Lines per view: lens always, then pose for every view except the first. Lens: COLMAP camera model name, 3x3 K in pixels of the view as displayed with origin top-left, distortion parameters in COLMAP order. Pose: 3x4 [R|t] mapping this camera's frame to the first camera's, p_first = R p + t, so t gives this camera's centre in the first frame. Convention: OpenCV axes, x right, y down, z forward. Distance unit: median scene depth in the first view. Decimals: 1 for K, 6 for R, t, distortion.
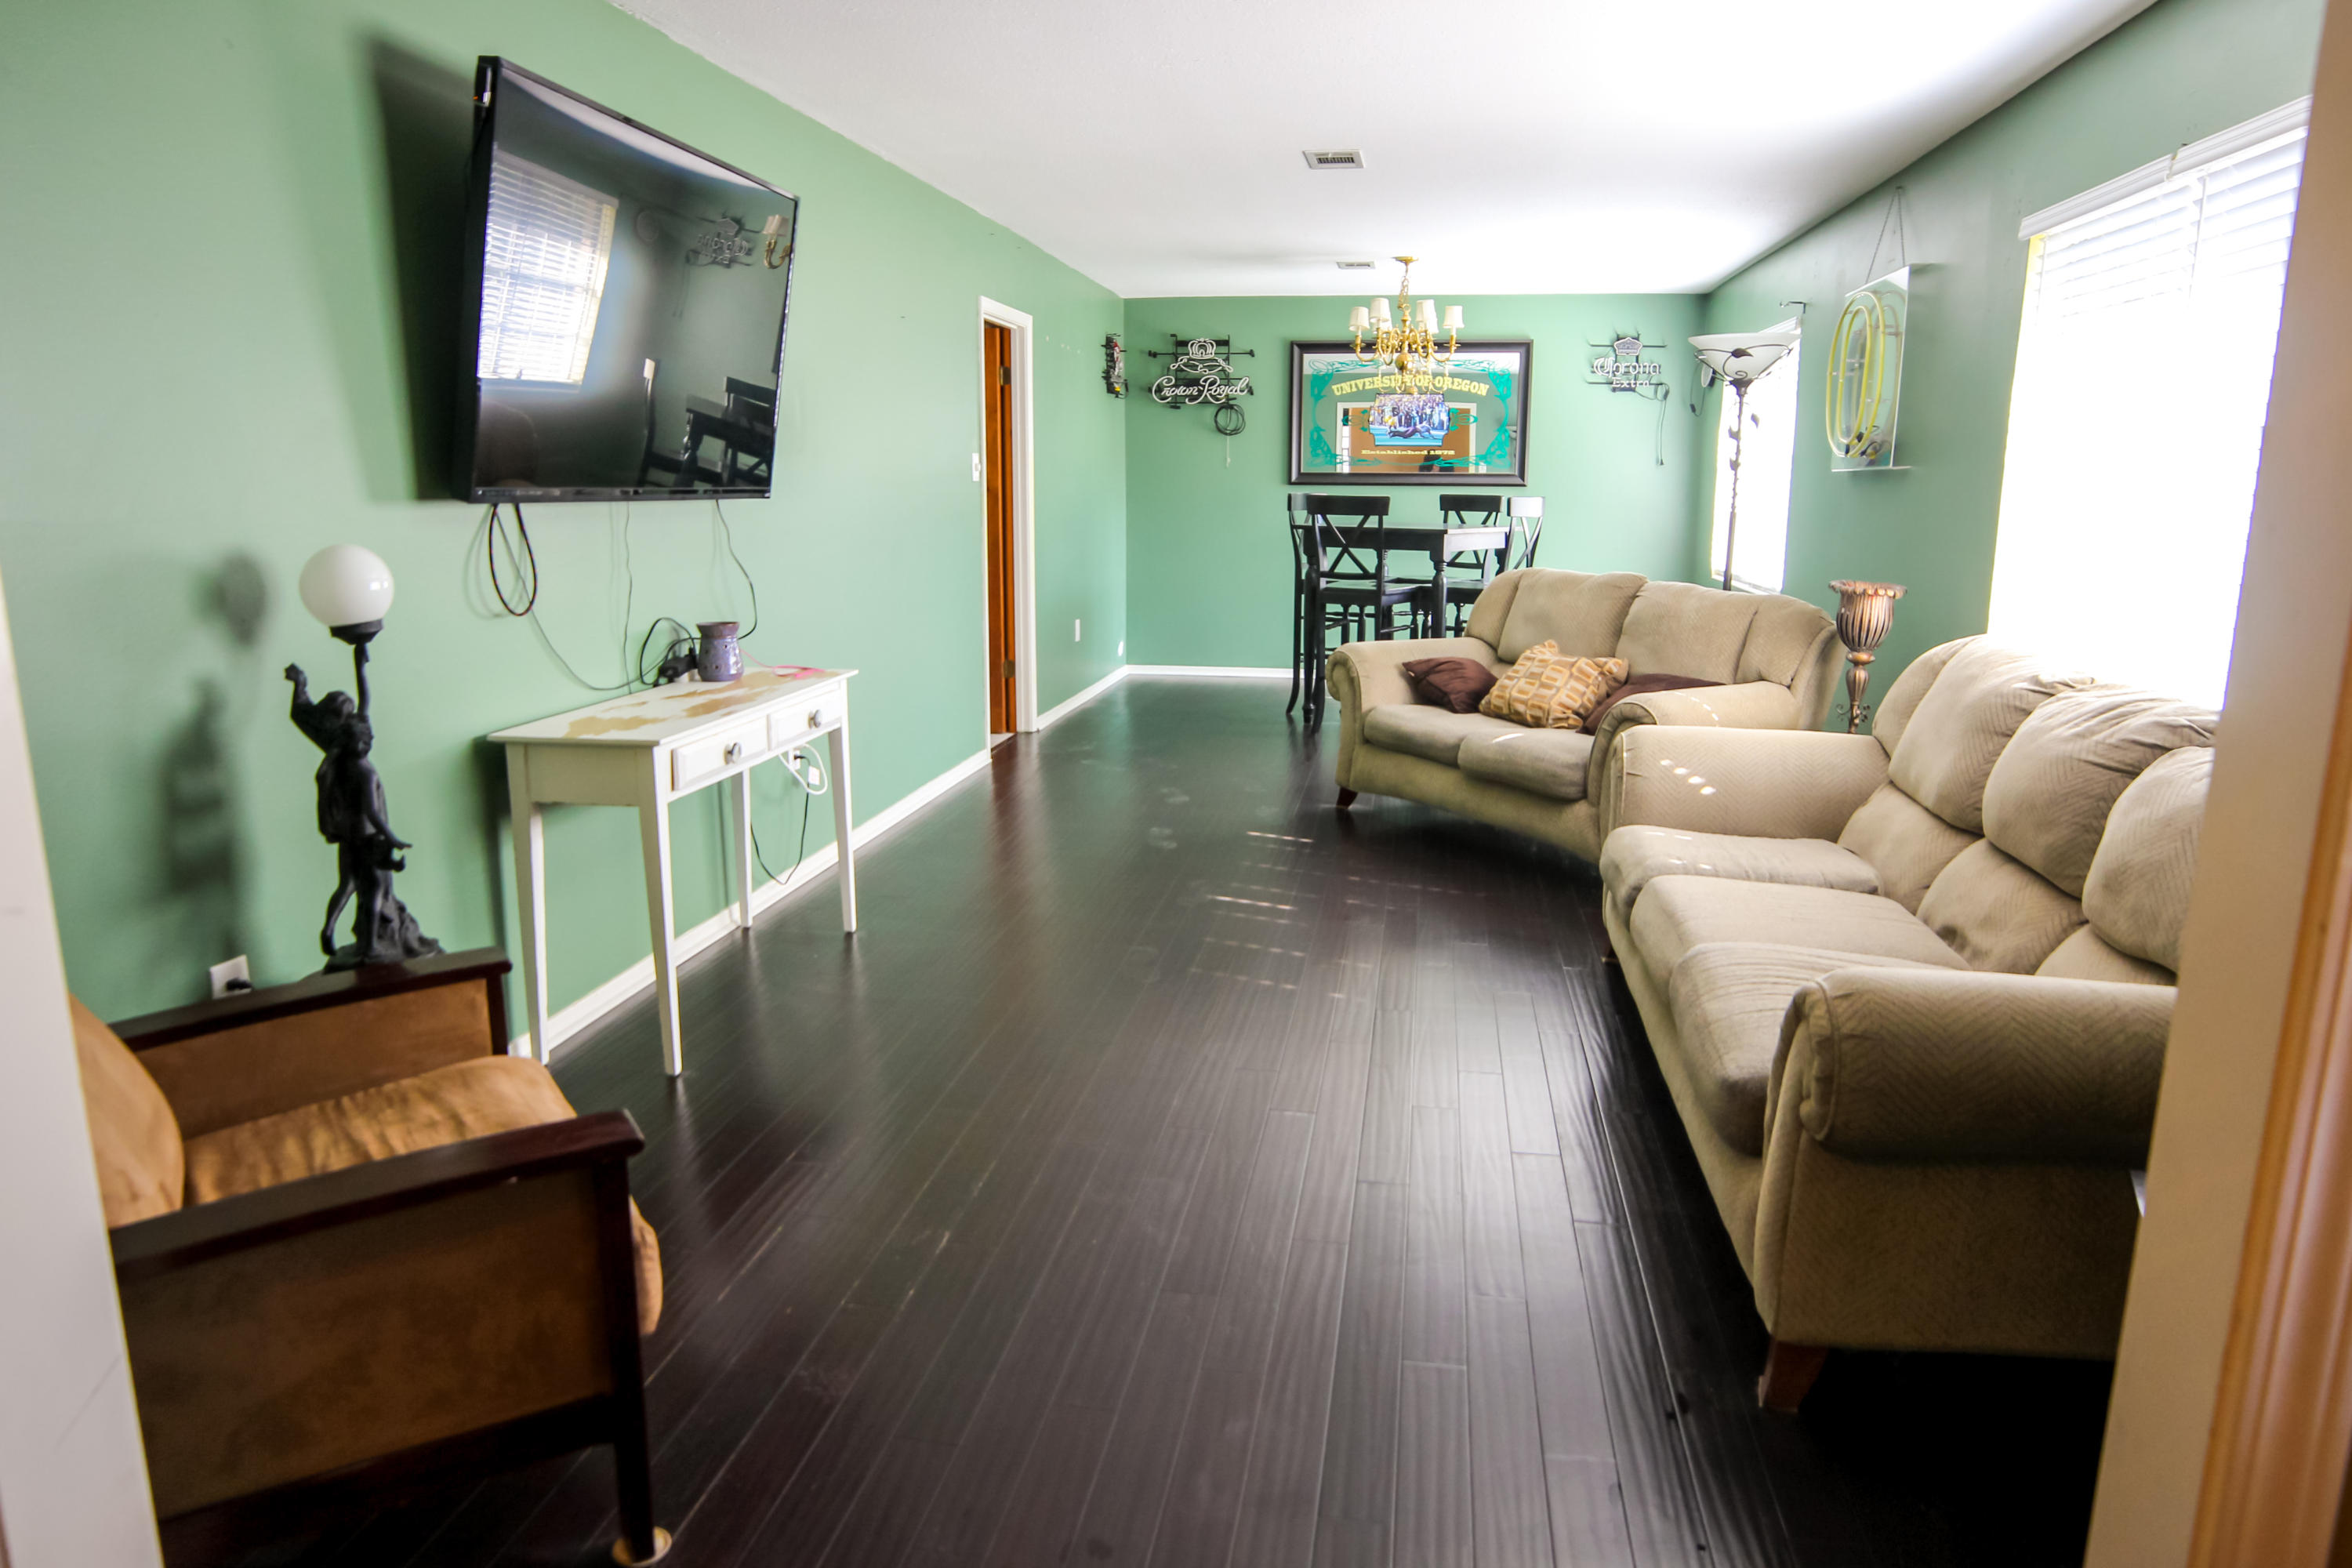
lens RADIAL K [[1519.3, 0, 1169.7], [0, 1519.3, 790.0], [0, 0, 1]] dist [-0.068955, 0.038342]
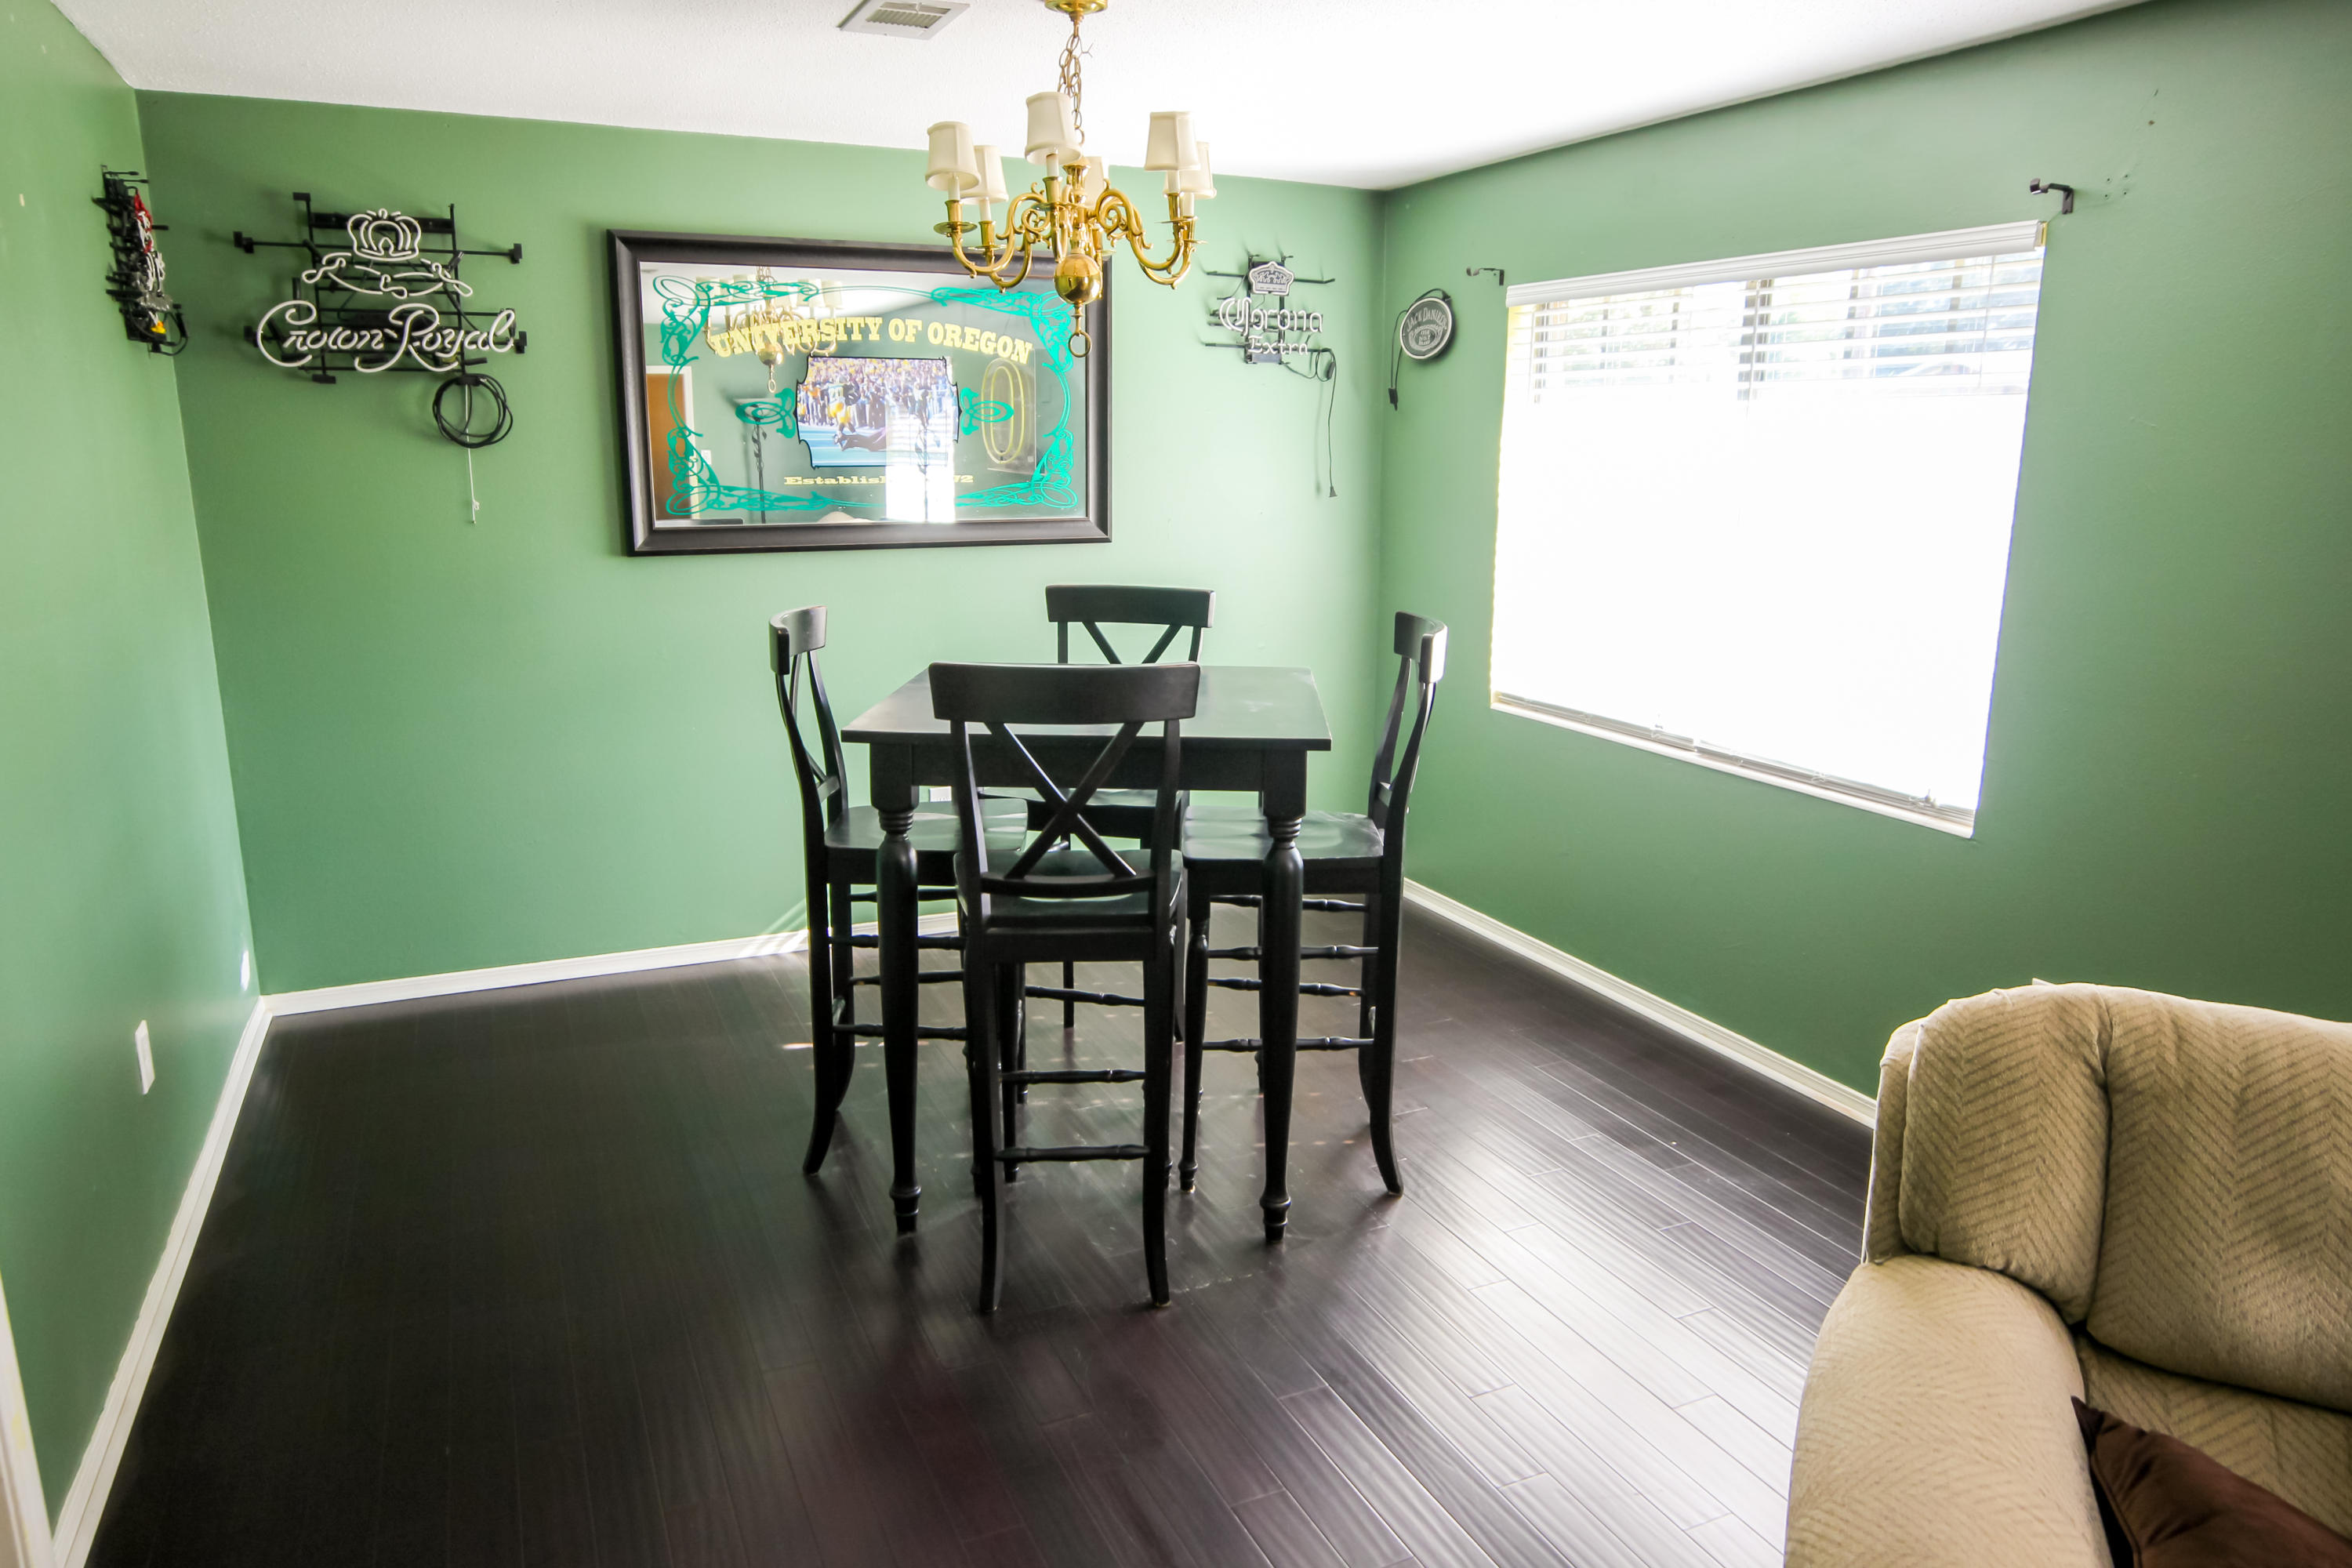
lens RADIAL K [[1519.3, 0, 1182.9], [0, 1519.3, 783.9], [0, 0, 1]] dist [-0.068955, 0.038342]
pose [[0.825576, -0.123544, 0.550601, -0.039420], [0.111260, 0.992223, 0.055811, -0.144117], [-0.553214, 0.015184, 0.832901, 0.550102]]
